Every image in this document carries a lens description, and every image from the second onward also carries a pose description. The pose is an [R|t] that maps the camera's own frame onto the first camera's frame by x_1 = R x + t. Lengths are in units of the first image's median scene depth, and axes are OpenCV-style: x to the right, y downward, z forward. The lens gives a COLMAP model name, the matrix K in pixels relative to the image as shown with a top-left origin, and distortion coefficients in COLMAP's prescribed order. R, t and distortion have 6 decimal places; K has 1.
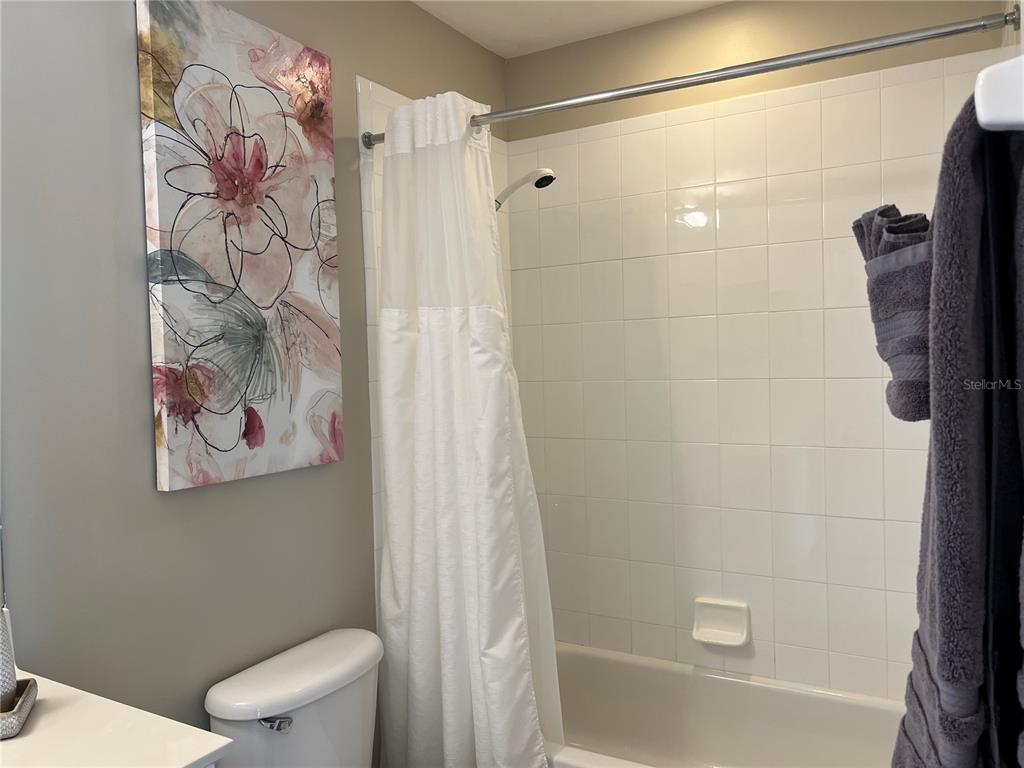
lens RADIAL K [[772.3, 0, 509.8], [0, 772.3, 383.4], [0, 0, 1]] dist [0.068060, -0.089570]
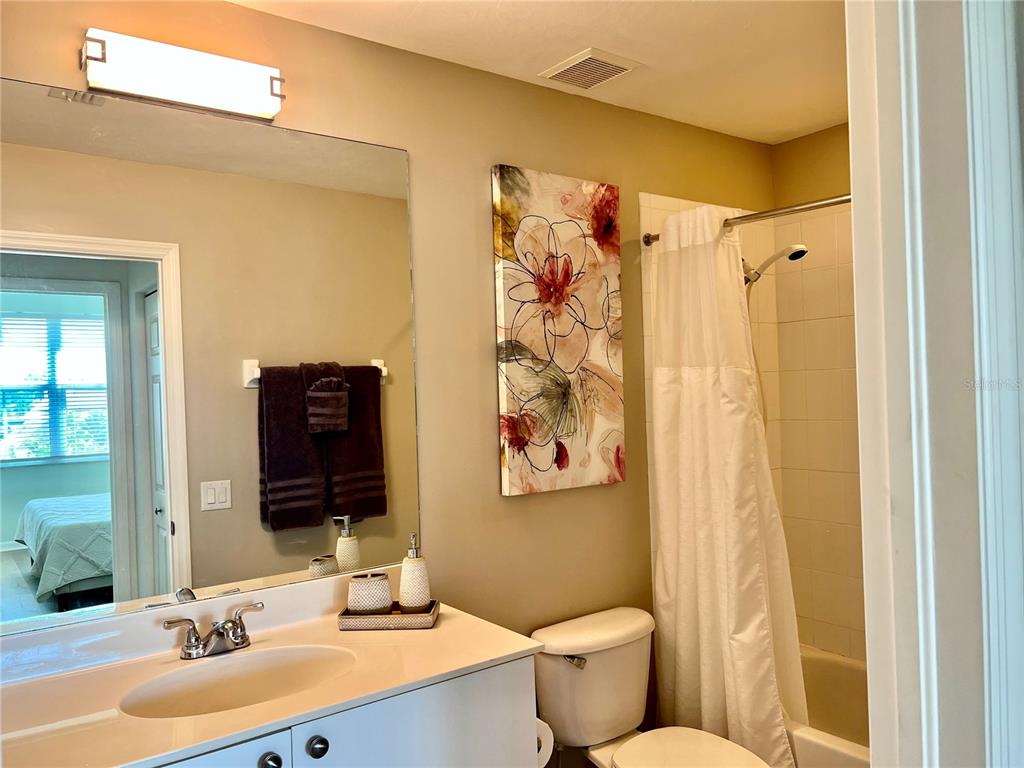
lens RADIAL K [[772.3, 0, 509.8], [0, 772.3, 383.4], [0, 0, 1]] dist [0.068060, -0.089570]
pose [[0.917396, -0.001198, -0.397974, 0.143194], [-0.006596, 0.999812, -0.018215, -0.046942], [0.397921, 0.019336, 0.917216, -0.335258]]
